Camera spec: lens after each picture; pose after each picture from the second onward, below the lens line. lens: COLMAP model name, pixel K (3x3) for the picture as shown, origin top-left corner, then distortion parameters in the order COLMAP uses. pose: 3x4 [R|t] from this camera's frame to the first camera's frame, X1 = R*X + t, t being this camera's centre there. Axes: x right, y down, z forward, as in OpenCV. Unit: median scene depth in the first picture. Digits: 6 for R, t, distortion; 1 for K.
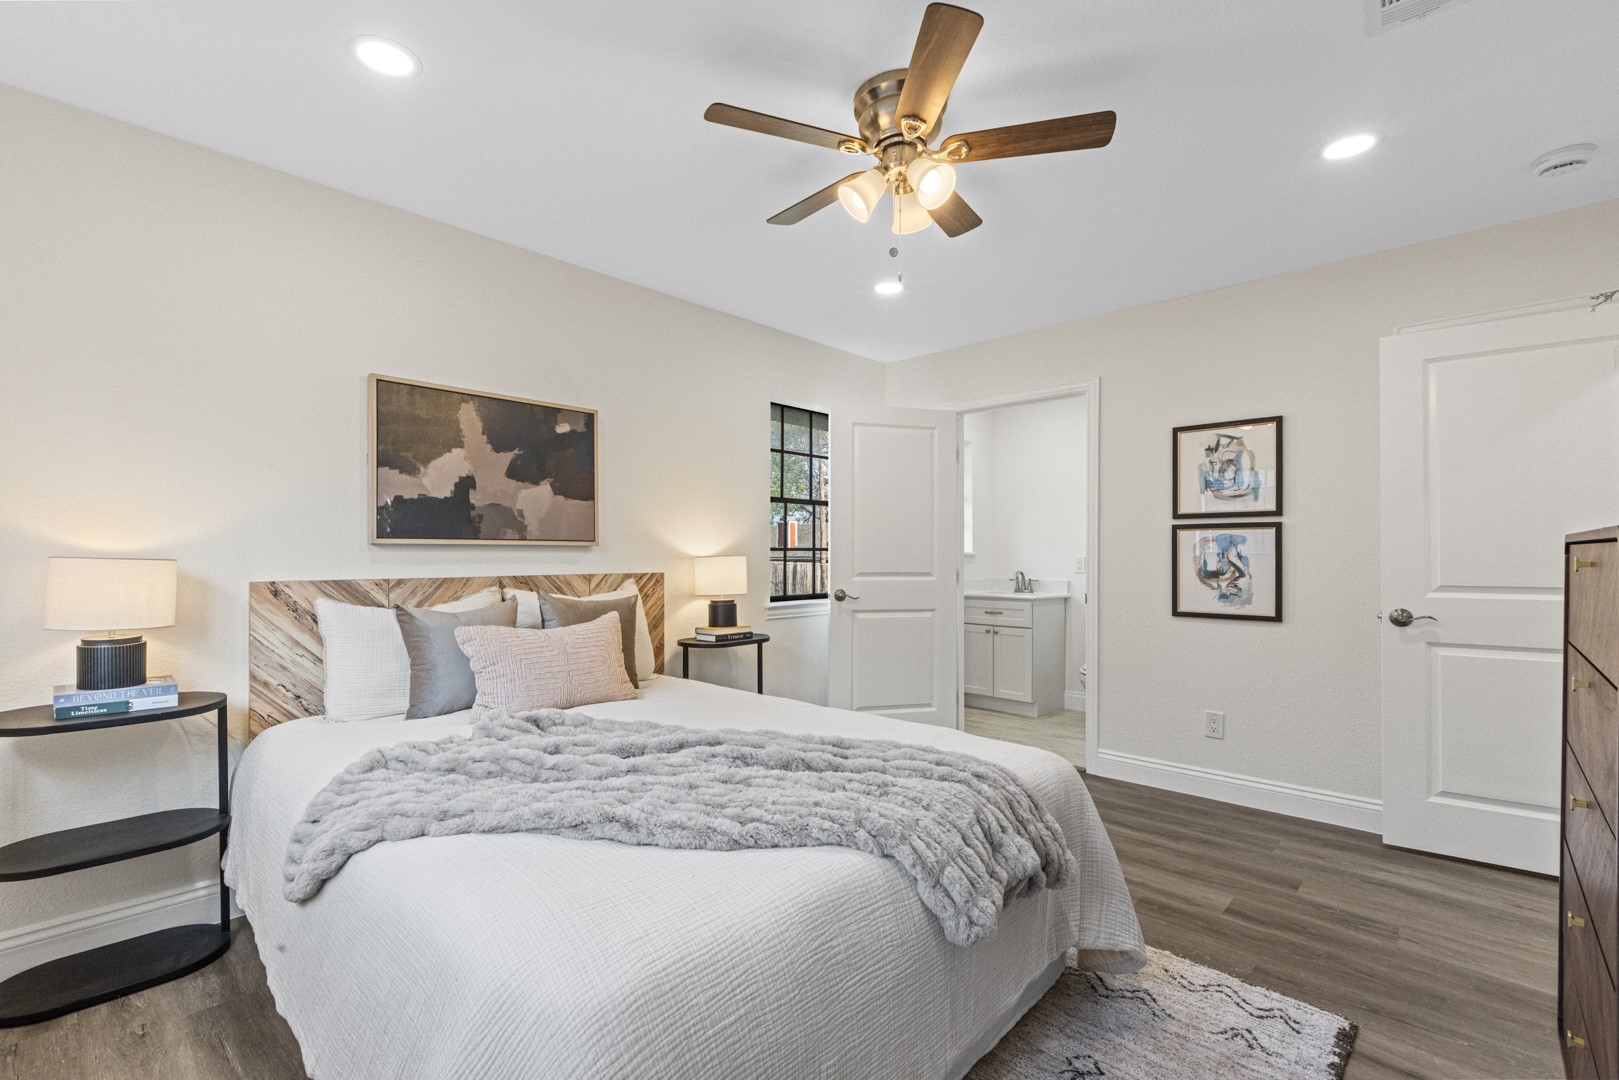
lens RADIAL K [[727.5, 0, 814.8], [0, 727.5, 546.4], [0, 0, 1]] dist [0.004167, -0.002885]
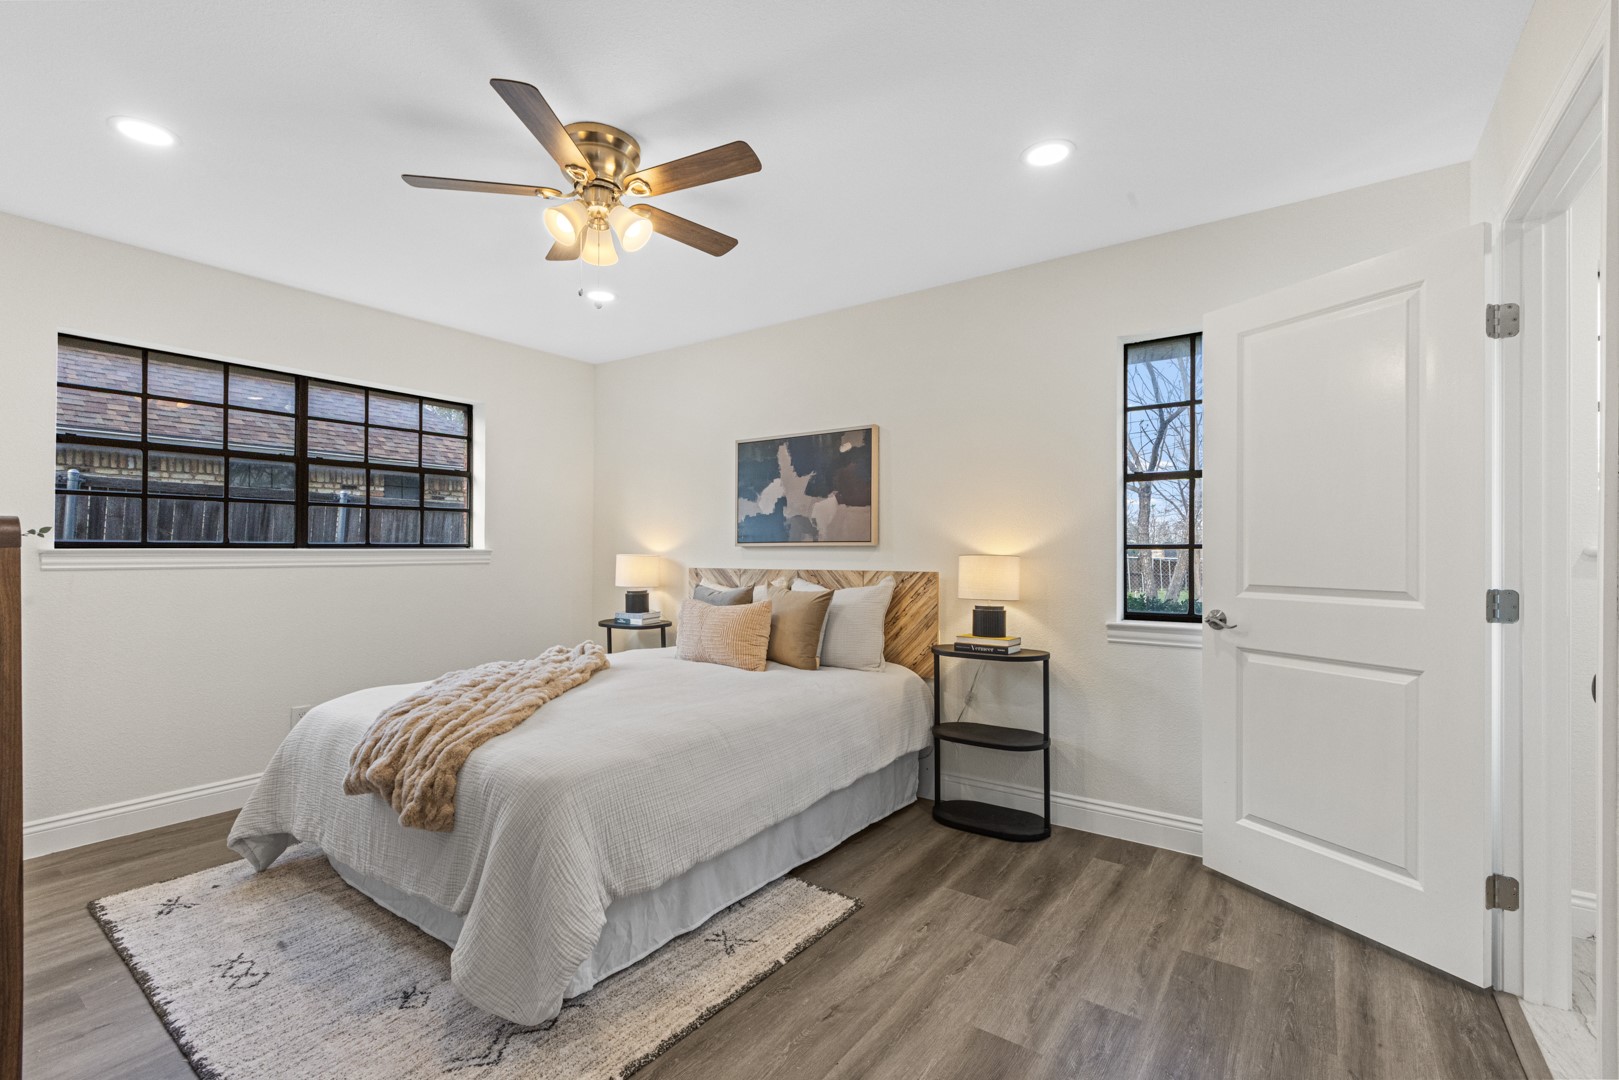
lens RADIAL K [[727.5, 0, 808.0], [0, 727.5, 545.2], [0, 0, 1]] dist [0.004167, -0.002885]
pose [[0.124999, -0.002636, -0.992153, 0.857622], [0.014795, 0.999890, -0.000793, -0.002244], [0.992047, -0.014580, 0.125024, 0.812782]]
